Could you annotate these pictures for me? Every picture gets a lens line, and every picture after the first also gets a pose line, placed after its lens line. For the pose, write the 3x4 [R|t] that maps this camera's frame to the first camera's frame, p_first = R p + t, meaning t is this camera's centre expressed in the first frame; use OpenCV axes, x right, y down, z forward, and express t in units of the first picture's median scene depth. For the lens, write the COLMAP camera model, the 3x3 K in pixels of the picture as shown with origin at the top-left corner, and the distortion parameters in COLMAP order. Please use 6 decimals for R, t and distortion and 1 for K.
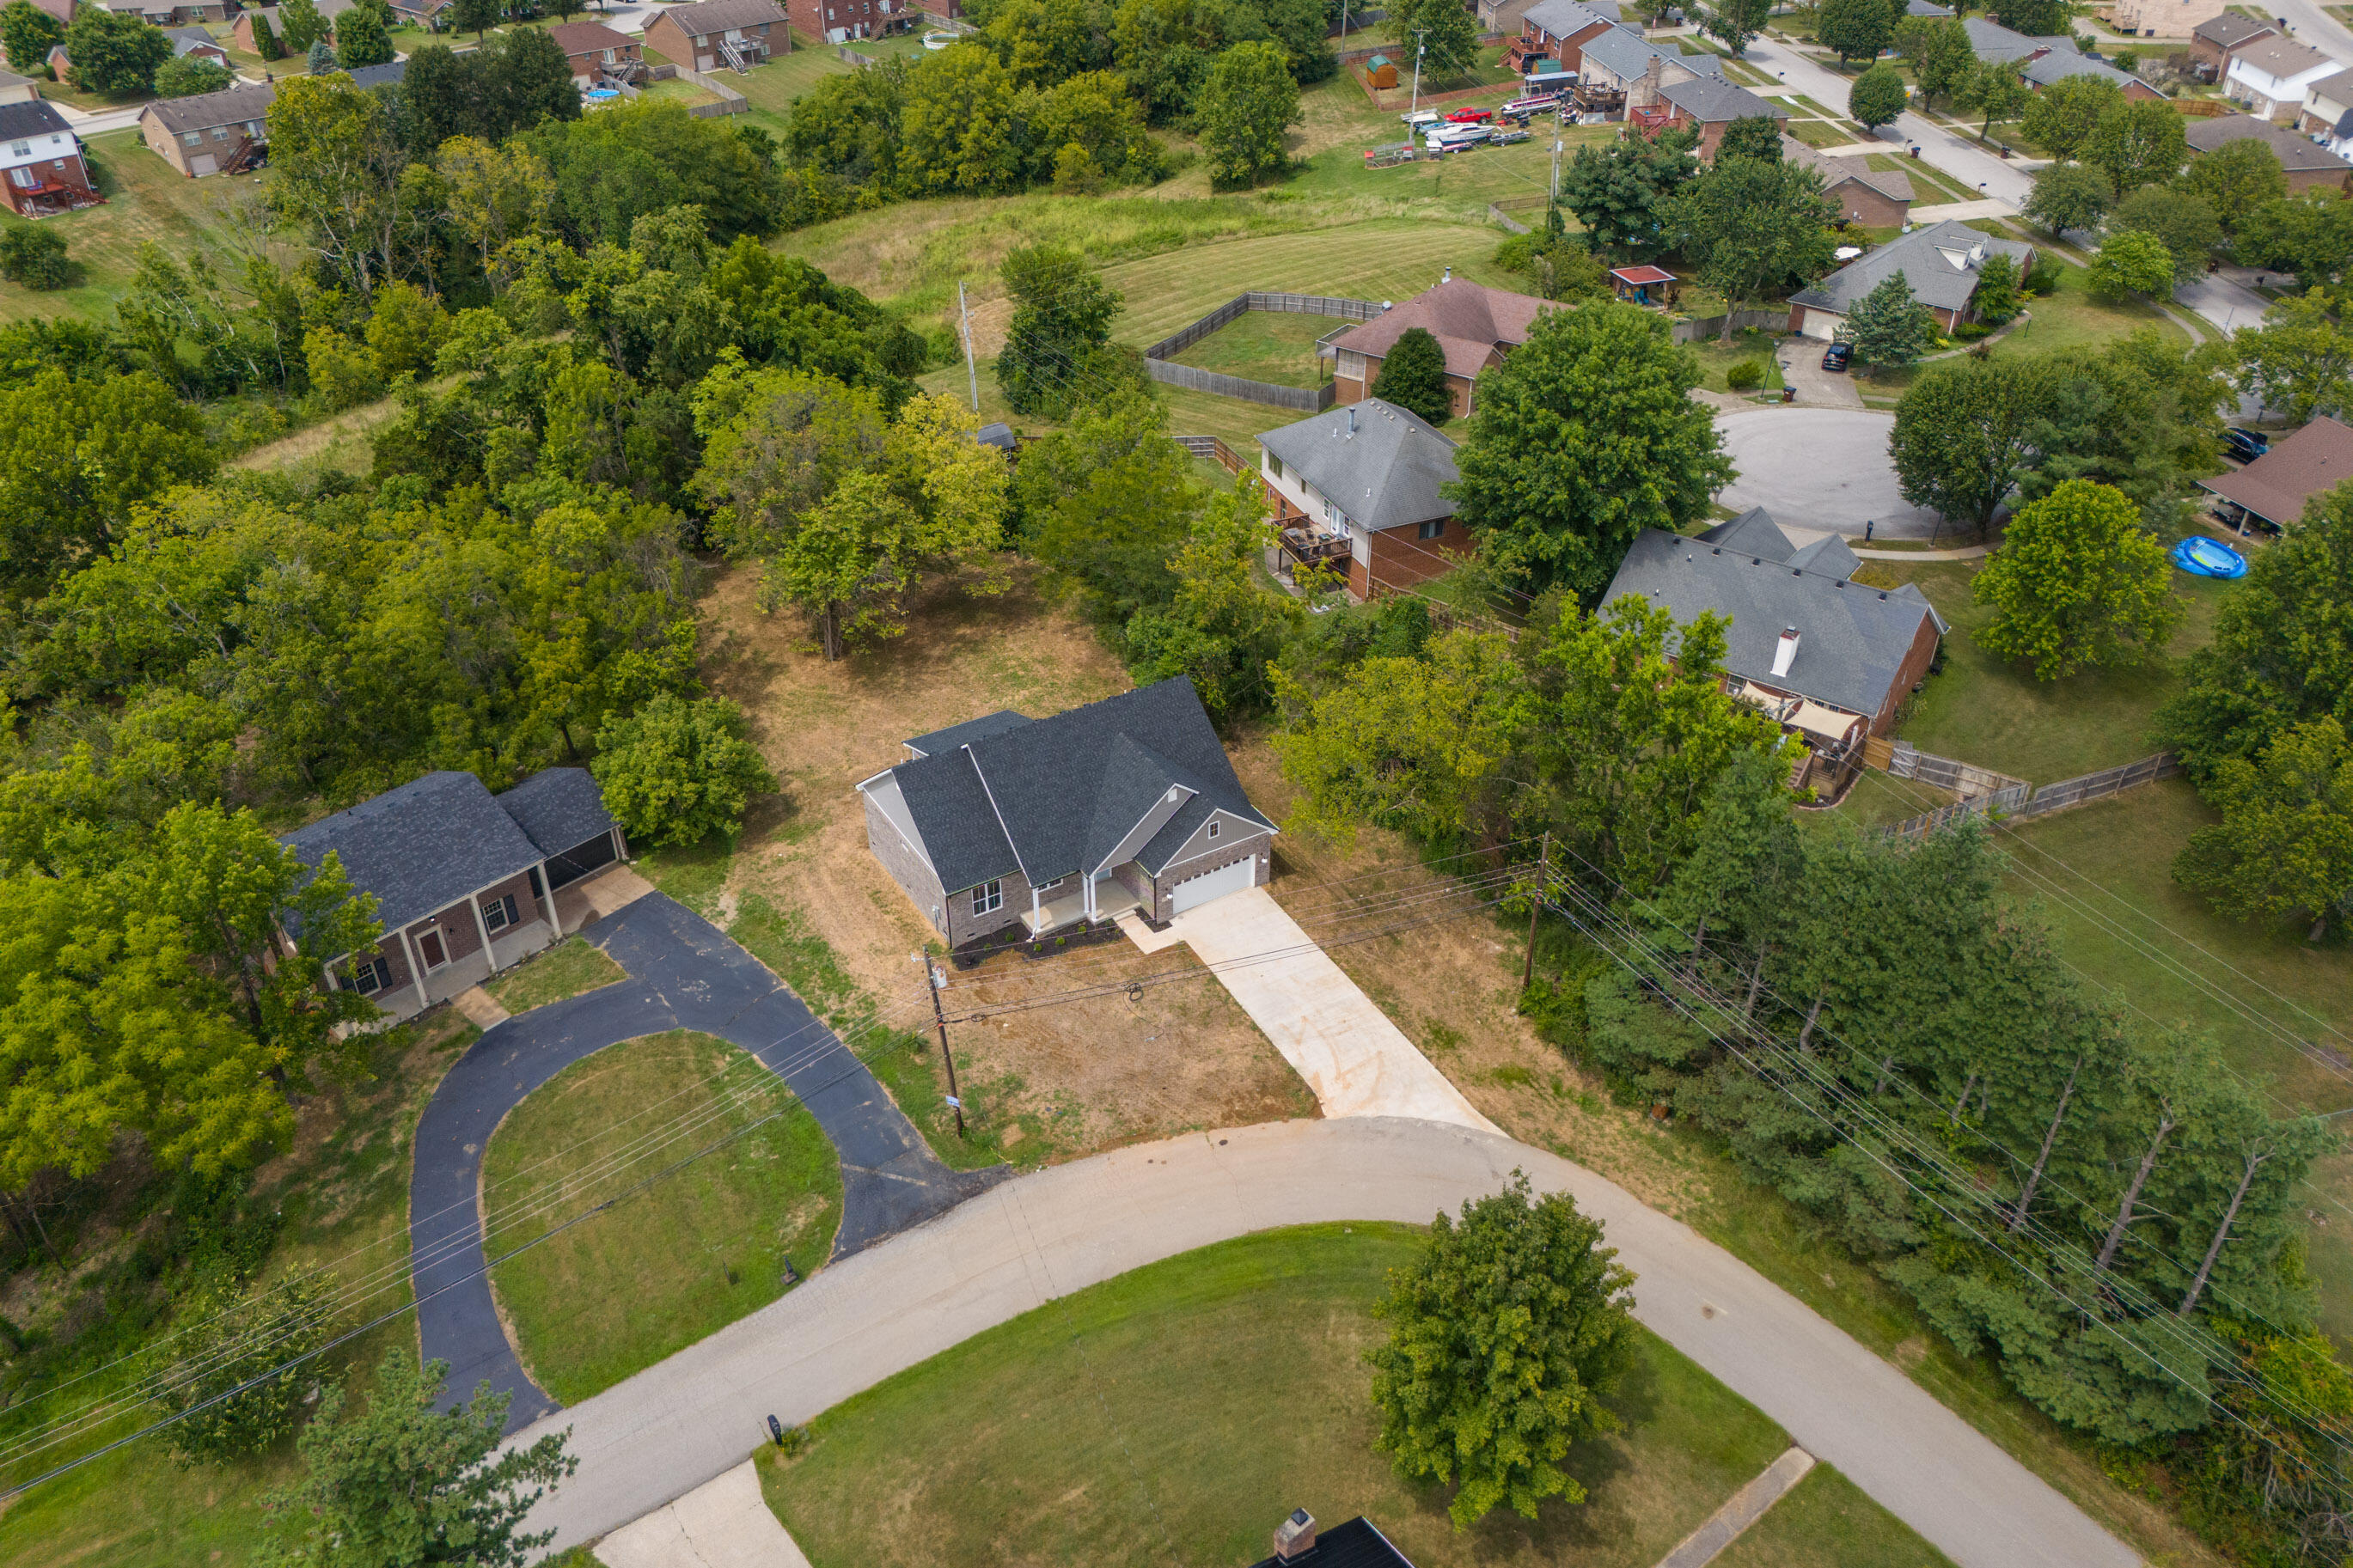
lens RADIAL K [[1748.2, 0, 1176.6], [0, 1748.2, 770.2], [0, 0, 1]] dist [0.070277, -0.063772]
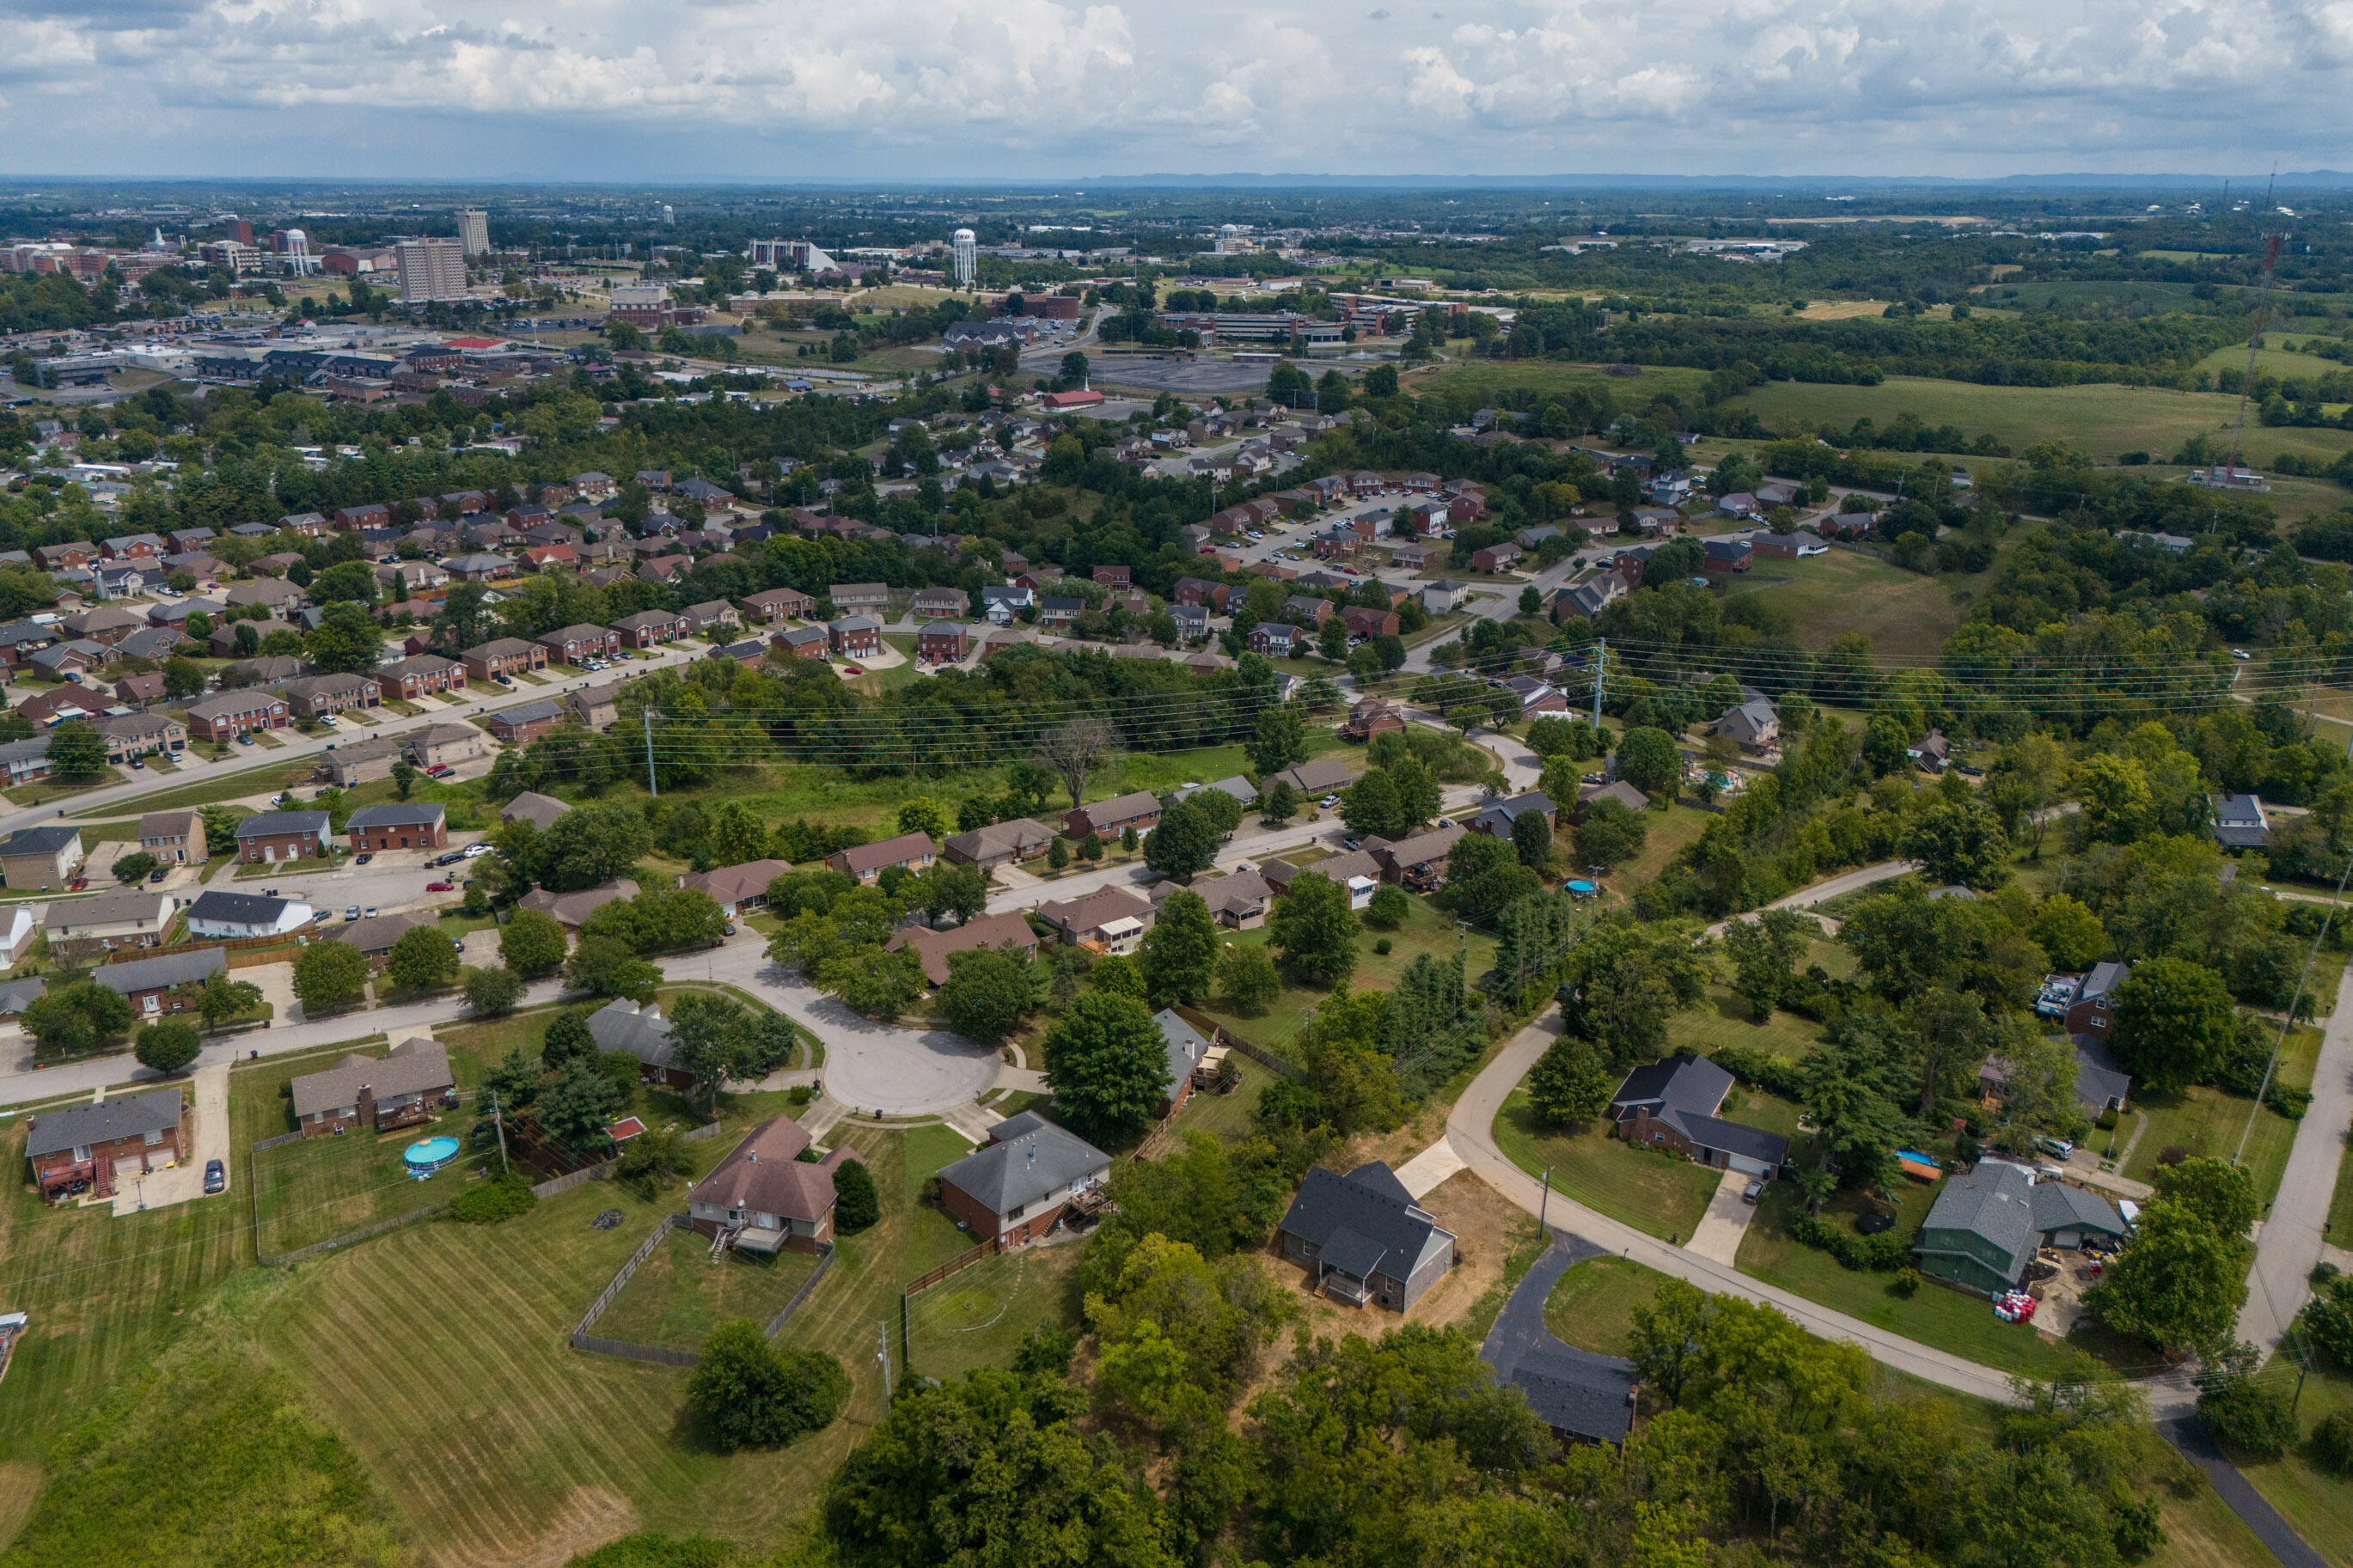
lens RADIAL K [[1748.2, 0, 1176.6], [0, 1748.2, 770.2], [0, 0, 1]] dist [0.070277, -0.063772]
pose [[-0.346452, -0.297447, 0.889661, -1.792802], [0.512986, 0.733951, 0.445154, -1.527334], [-0.785377, 0.610608, -0.101693, 1.085588]]
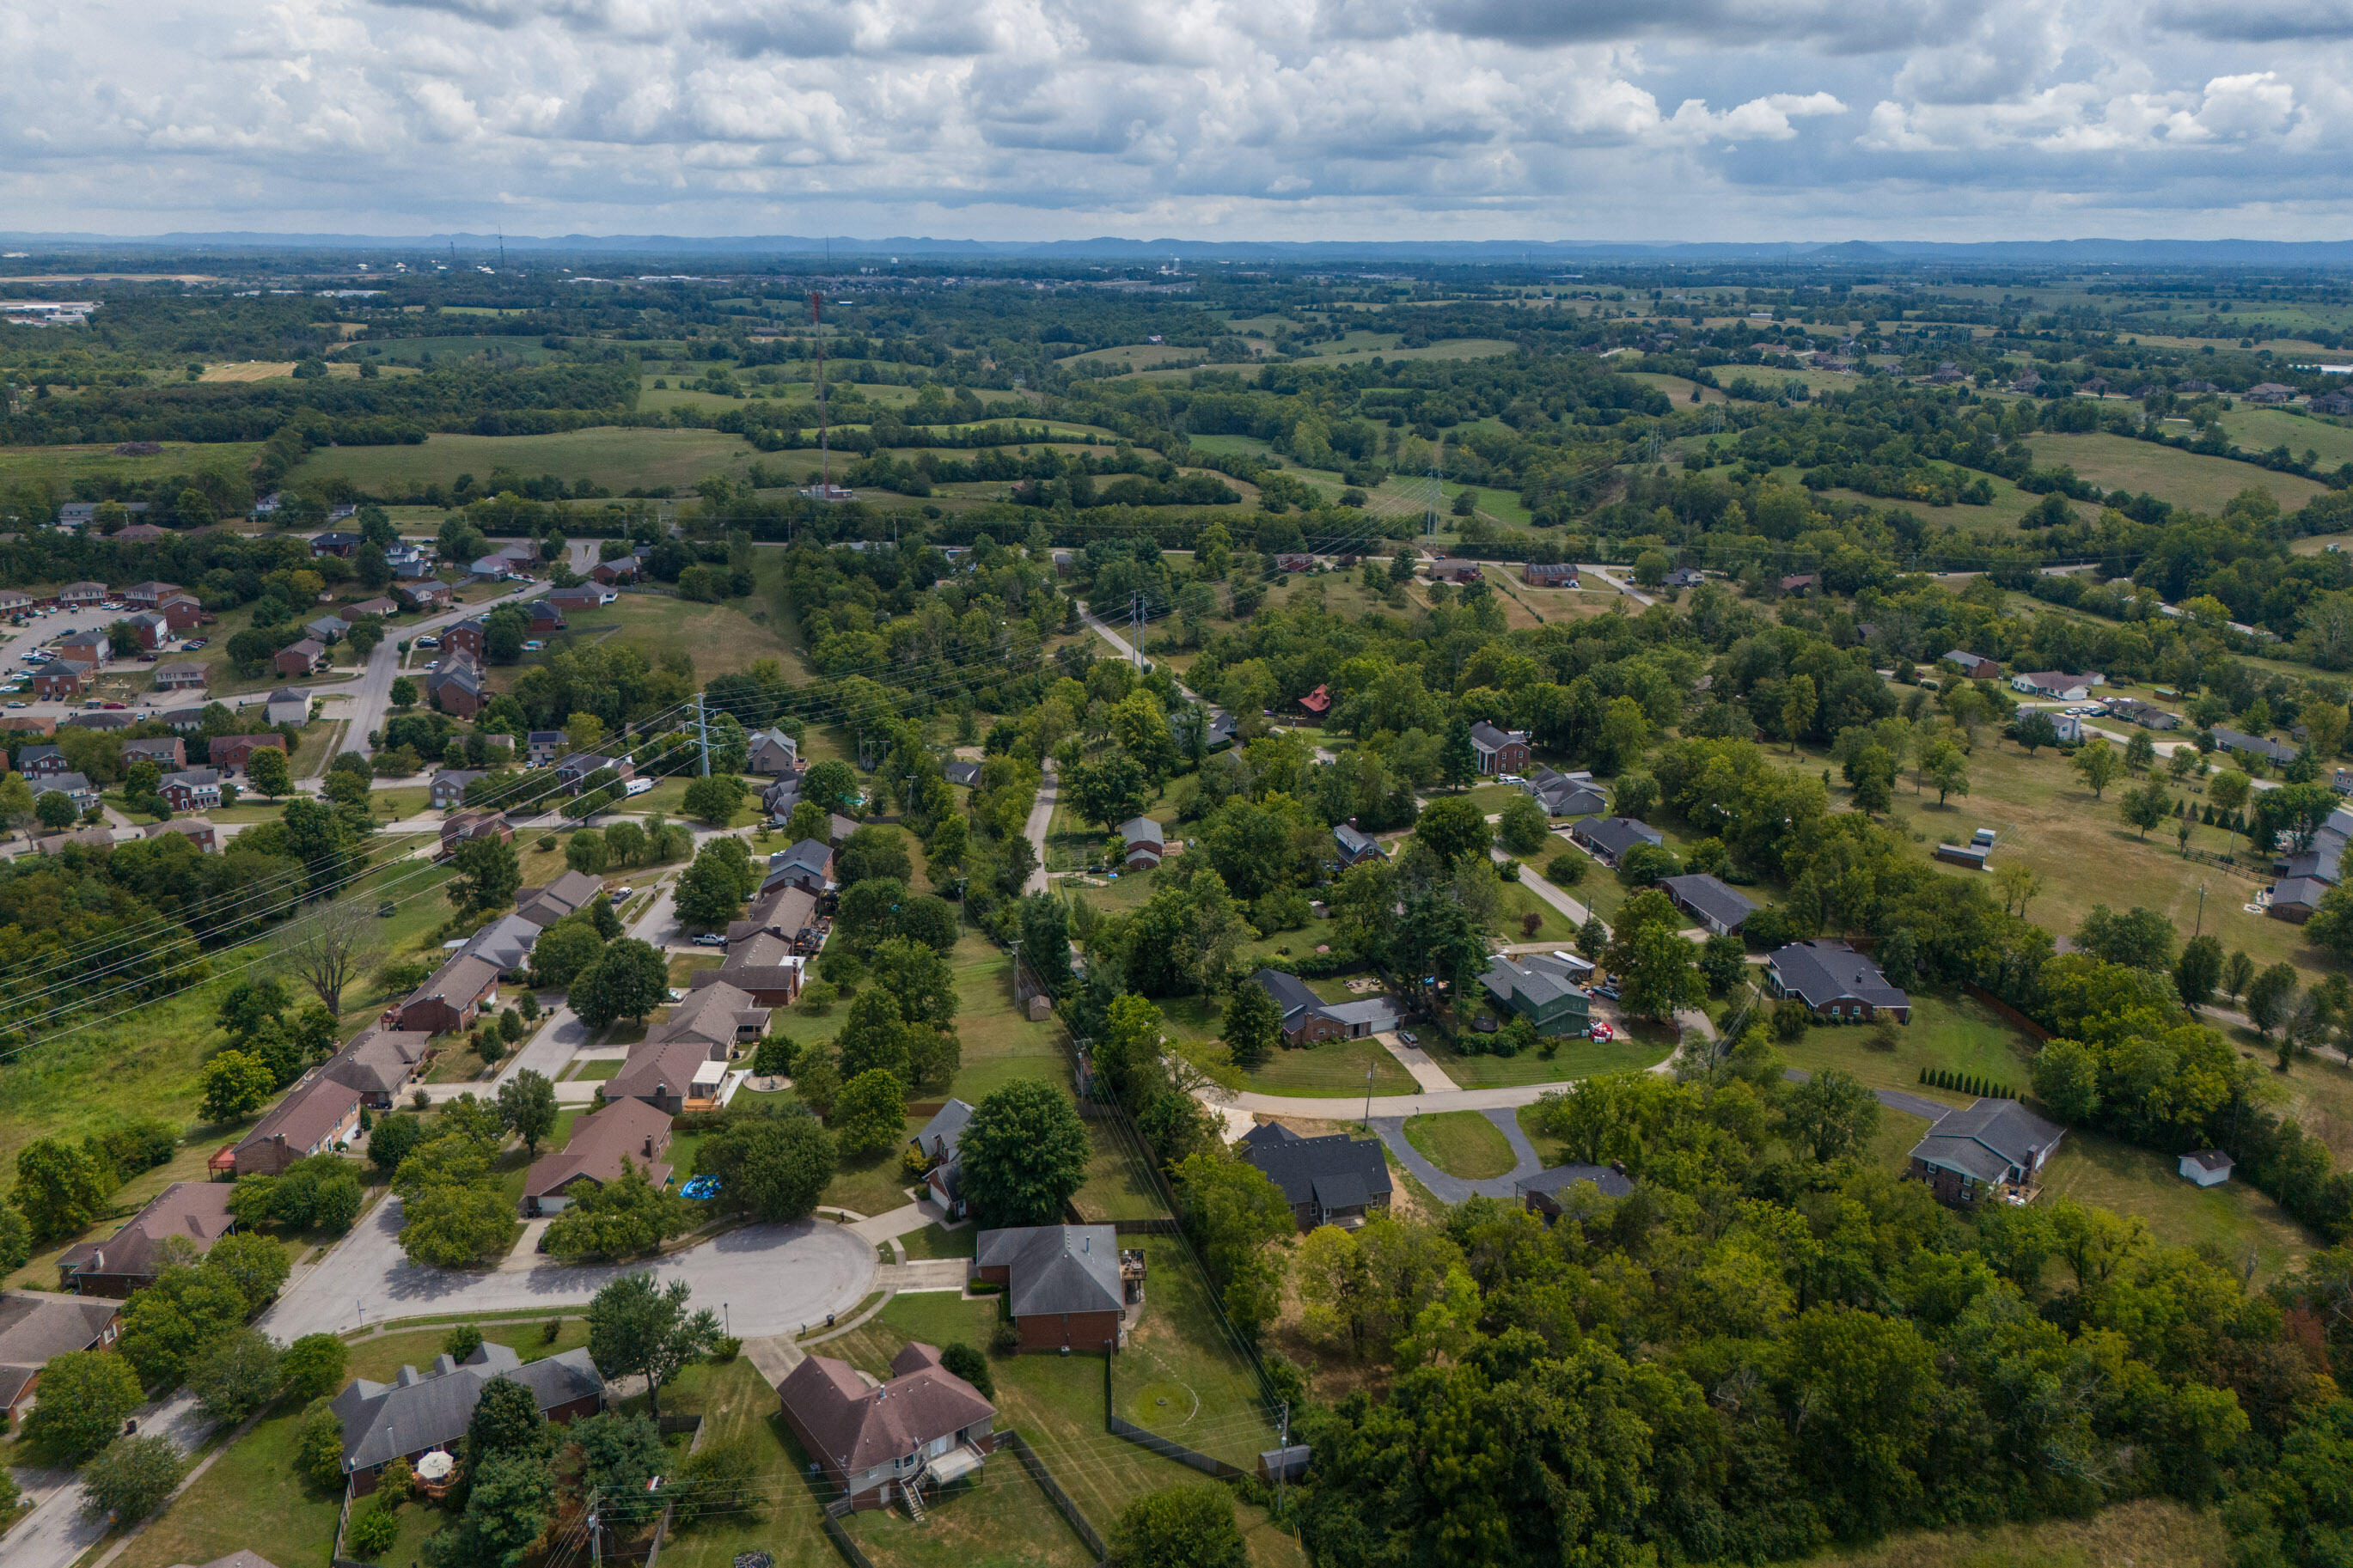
lens RADIAL K [[1741.2, 0, 1179.5], [0, 1741.2, 780.0], [0, 0, 1]] dist [0.057944, -0.052011]
pose [[-0.957566, -0.087680, 0.274553, -0.523776], [0.154832, 0.646972, 0.746629, -2.232782], [-0.243093, 0.757456, -0.605943, 2.148321]]
